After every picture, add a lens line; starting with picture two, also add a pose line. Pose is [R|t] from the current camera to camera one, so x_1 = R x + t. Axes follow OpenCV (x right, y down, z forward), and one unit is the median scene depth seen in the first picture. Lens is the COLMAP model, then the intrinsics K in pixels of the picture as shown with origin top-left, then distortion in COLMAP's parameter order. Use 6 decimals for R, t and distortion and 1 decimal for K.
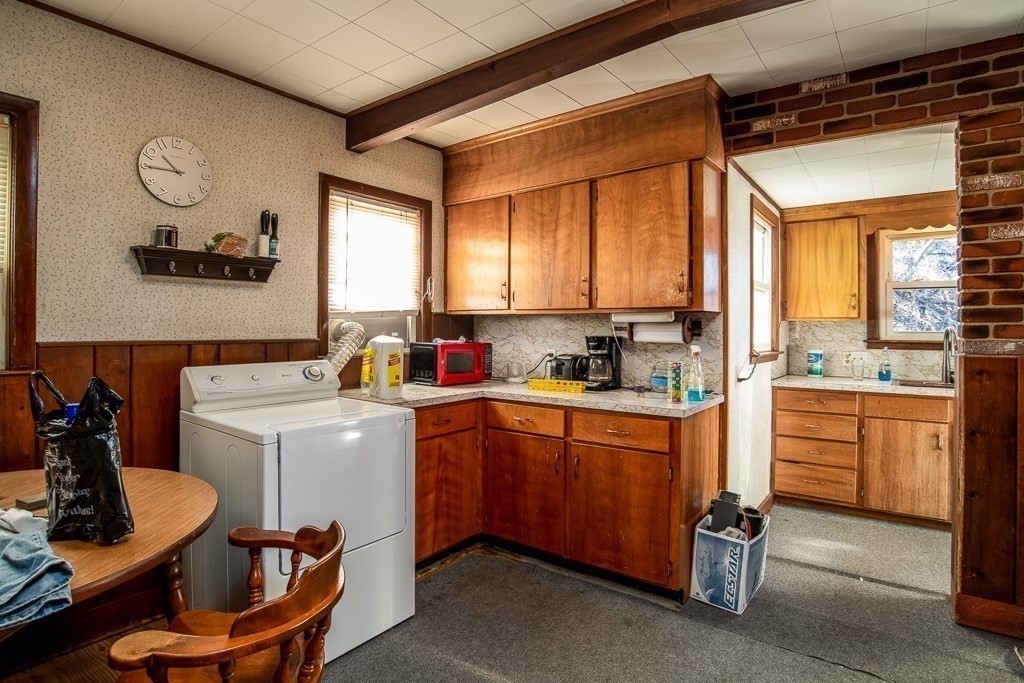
lens RADIAL K [[534.5, 0, 523.0], [0, 534.5, 329.3], [0, 0, 1]] dist [-0.048146, 0.016128]
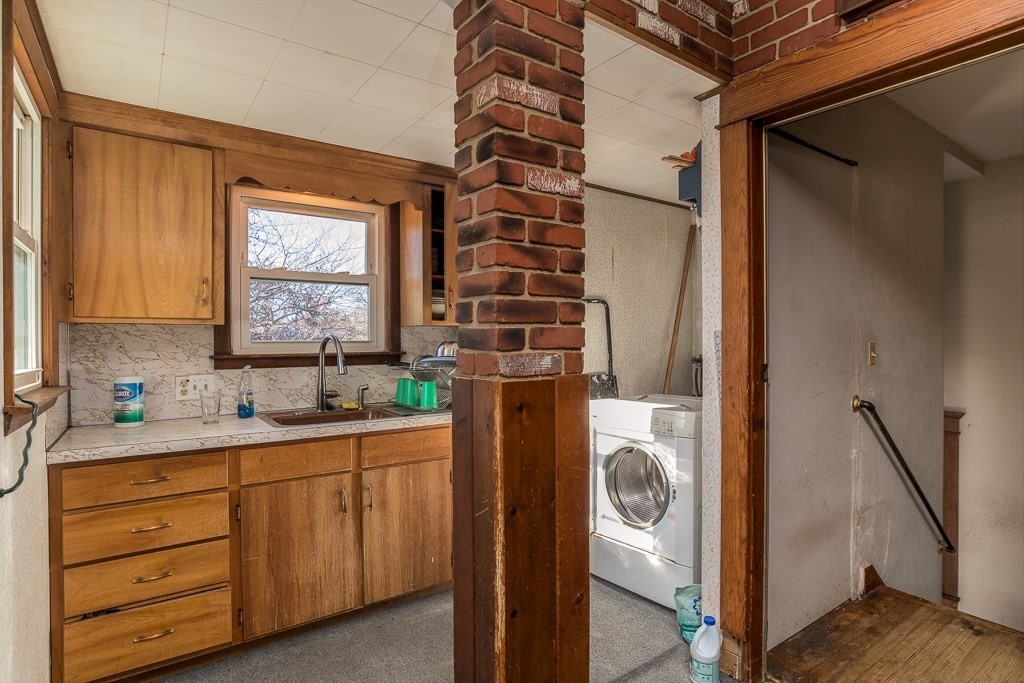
lens RADIAL K [[538.5, 0, 512.0], [0, 538.5, 341.5], [0, 0, 1]] dist [-0.055446, 0.024394]
pose [[0.317240, -0.010024, 0.948292, 0.199259], [0.008211, 0.999936, 0.007823, 0.001610], [-0.948310, 0.005305, 0.317302, 0.554194]]
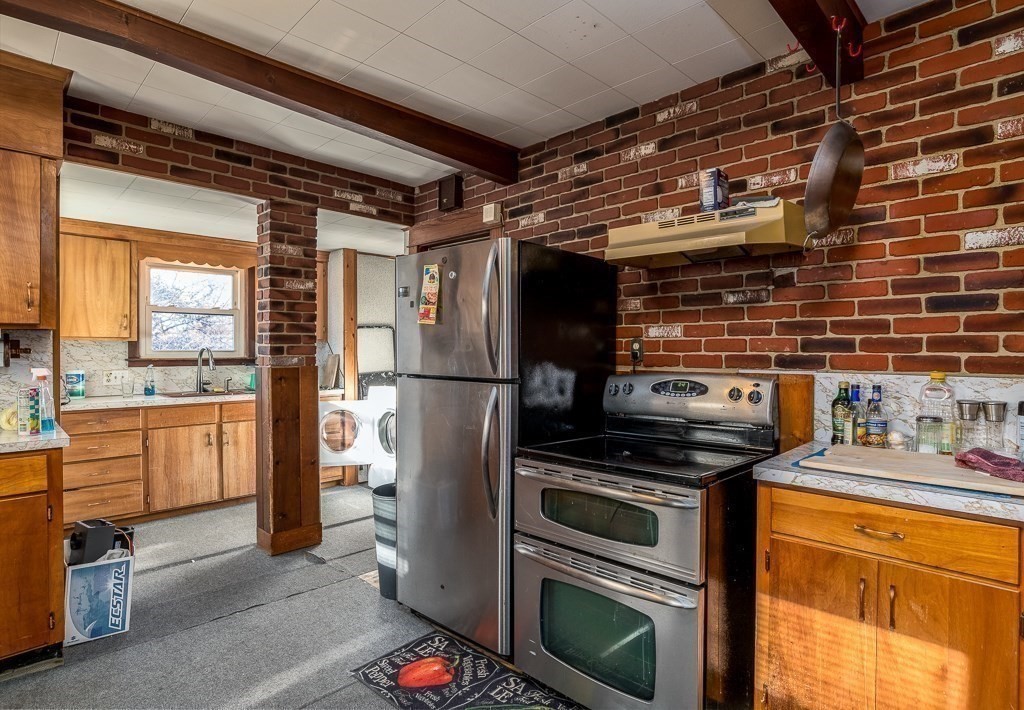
lens RADIAL K [[539.8, 0, 547.1], [0, 539.8, 355.1], [0, 0, 1]] dist [-0.049755, 0.017325]
pose [[0.113173, -0.014079, 0.993476, -0.357823], [-0.000360, 0.999899, 0.014211, -0.002790], [-0.993575, -0.001966, 0.113156, 0.058630]]
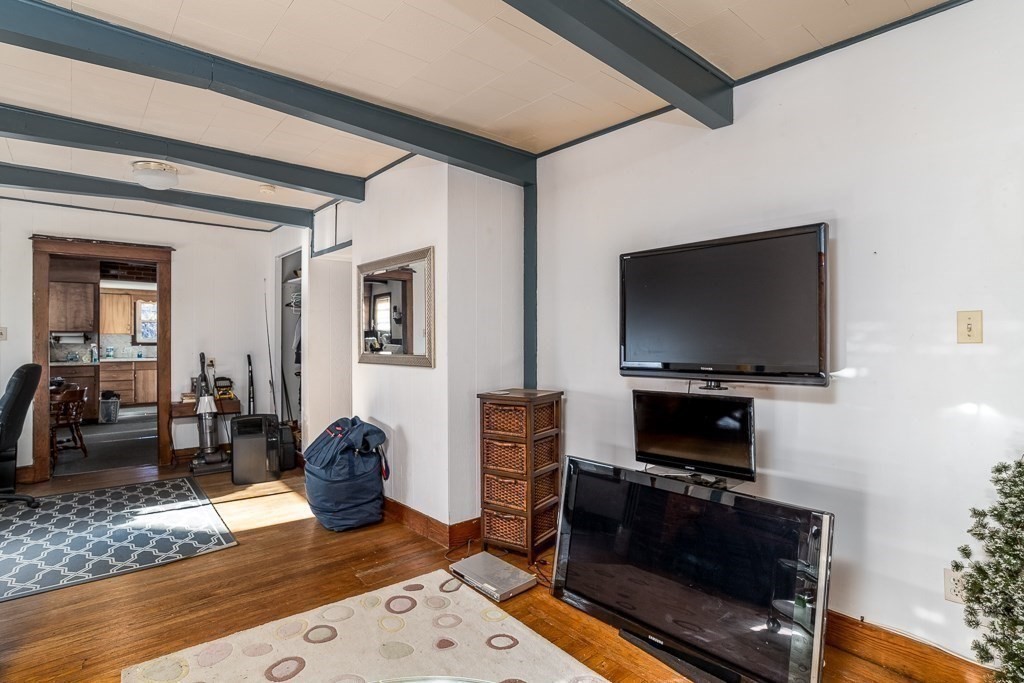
lens RADIAL K [[534.5, 0, 523.0], [0, 534.5, 329.3], [0, 0, 1]] dist [-0.048146, 0.016128]
pose [[0.218387, 0.006437, 0.975841, -1.666534], [0.010505, 0.999905, -0.008947, -0.000248], [-0.975806, 0.012205, 0.218299, -1.663839]]
